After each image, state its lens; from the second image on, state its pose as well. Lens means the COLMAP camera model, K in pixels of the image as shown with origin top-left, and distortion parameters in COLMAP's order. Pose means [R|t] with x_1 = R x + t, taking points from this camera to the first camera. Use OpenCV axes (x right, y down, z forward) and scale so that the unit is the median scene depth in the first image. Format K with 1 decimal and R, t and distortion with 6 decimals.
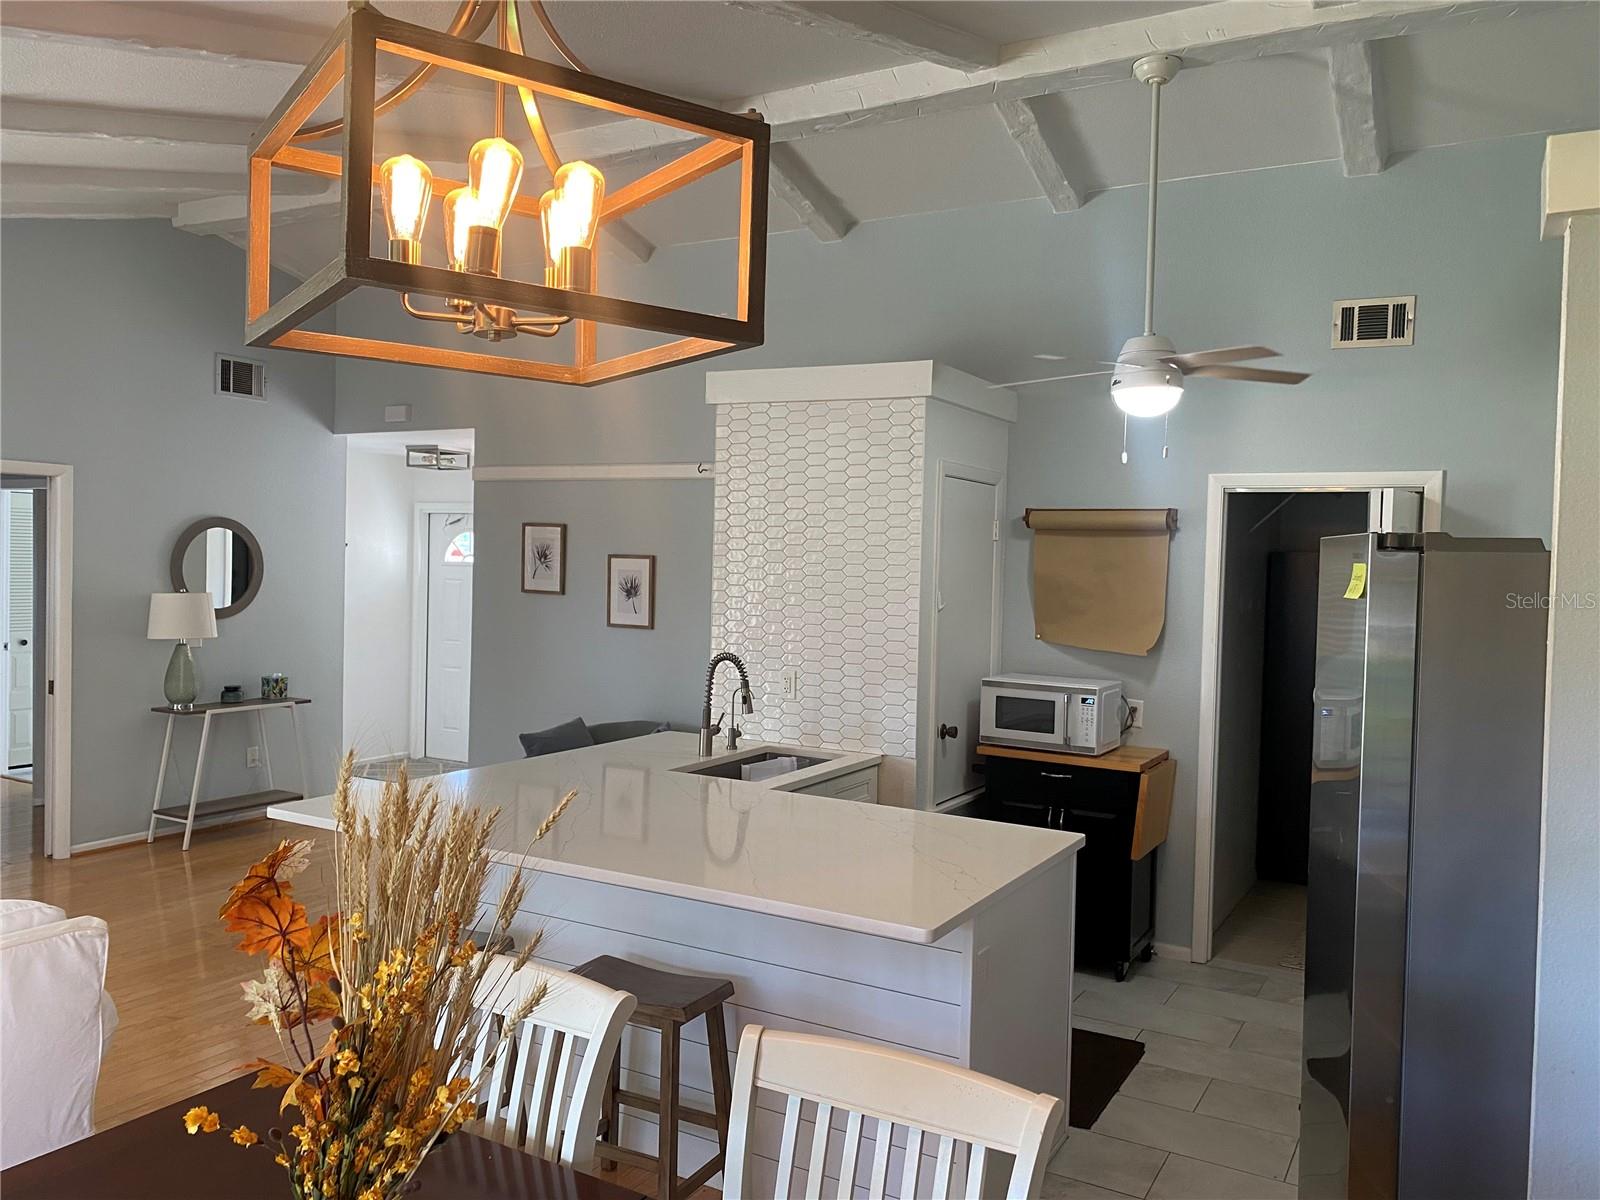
lens RADIAL K [[1211.4, 0, 803.6], [0, 1211.4, 594.5], [0, 0, 1]] dist [0.041589, -0.084834]
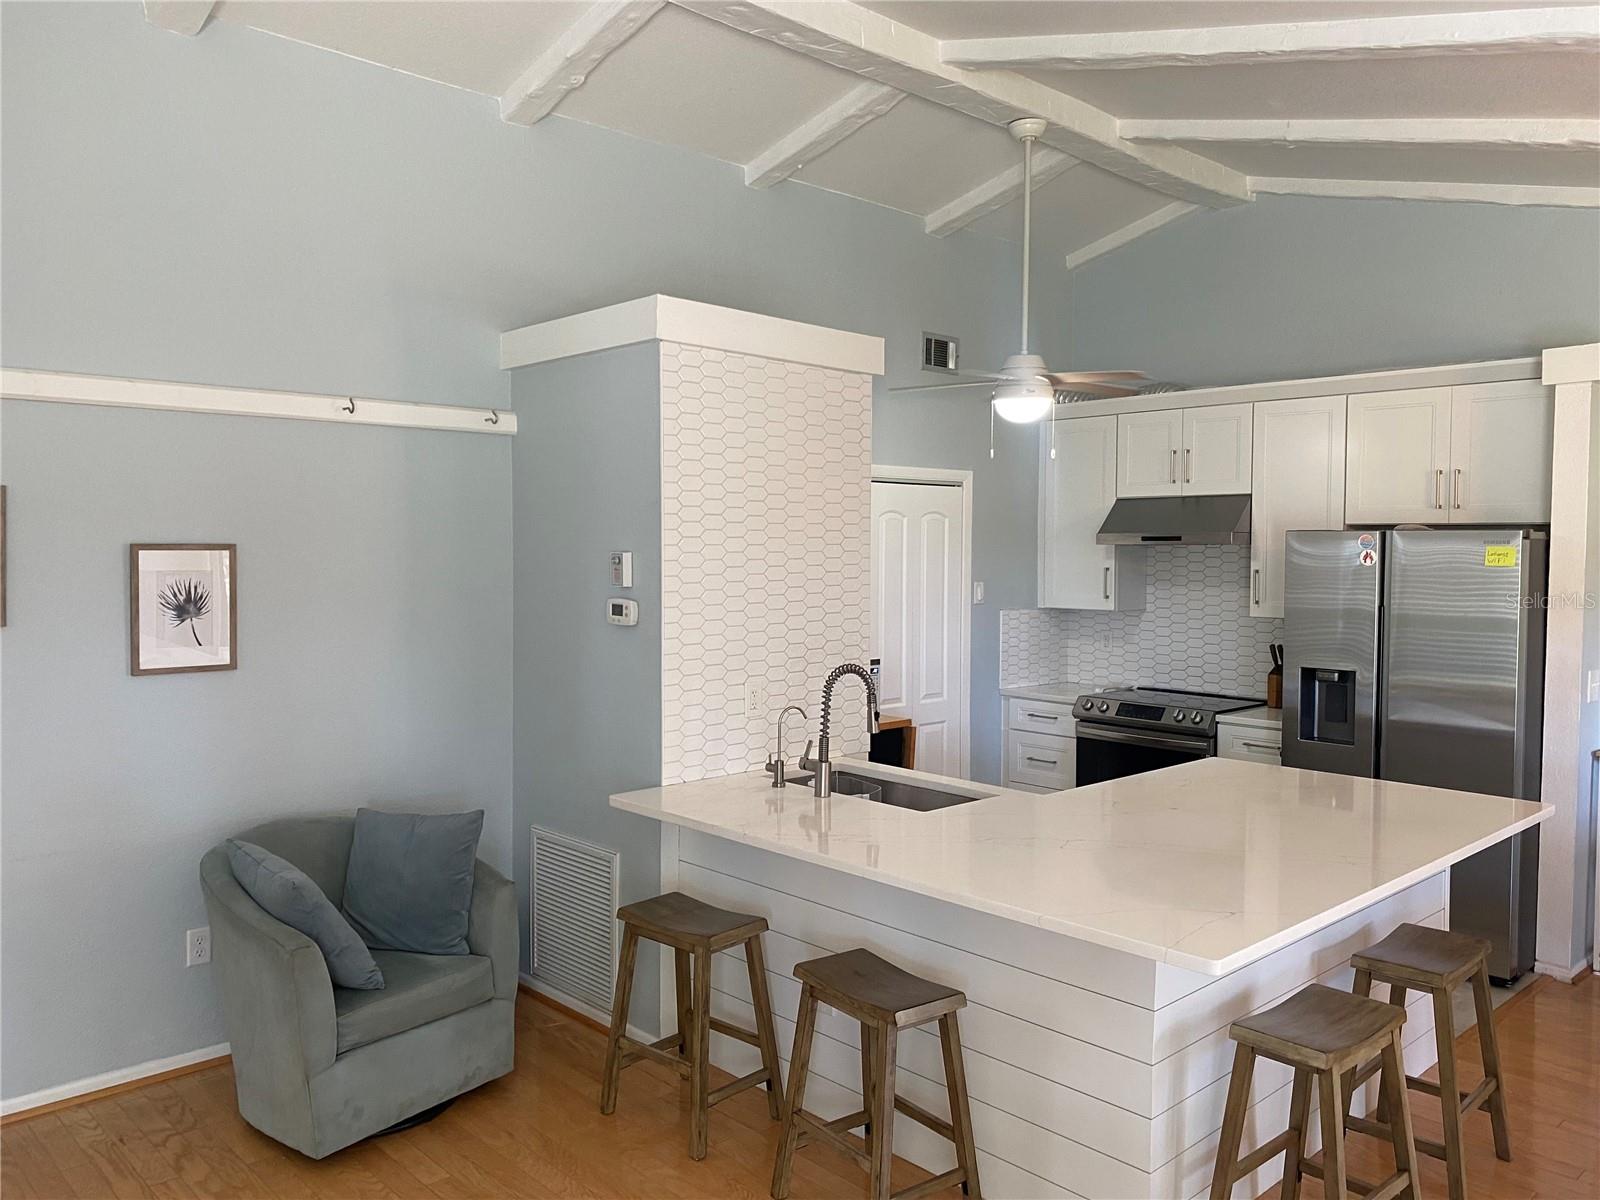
lens RADIAL K [[1211.4, 0, 803.6], [0, 1211.4, 594.5], [0, 0, 1]] dist [0.041589, -0.084834]
pose [[0.295855, -0.056833, 0.953541, -0.601330], [0.030076, 0.998288, 0.050168, -0.028886], [-0.954759, 0.013836, 0.297058, 0.554534]]
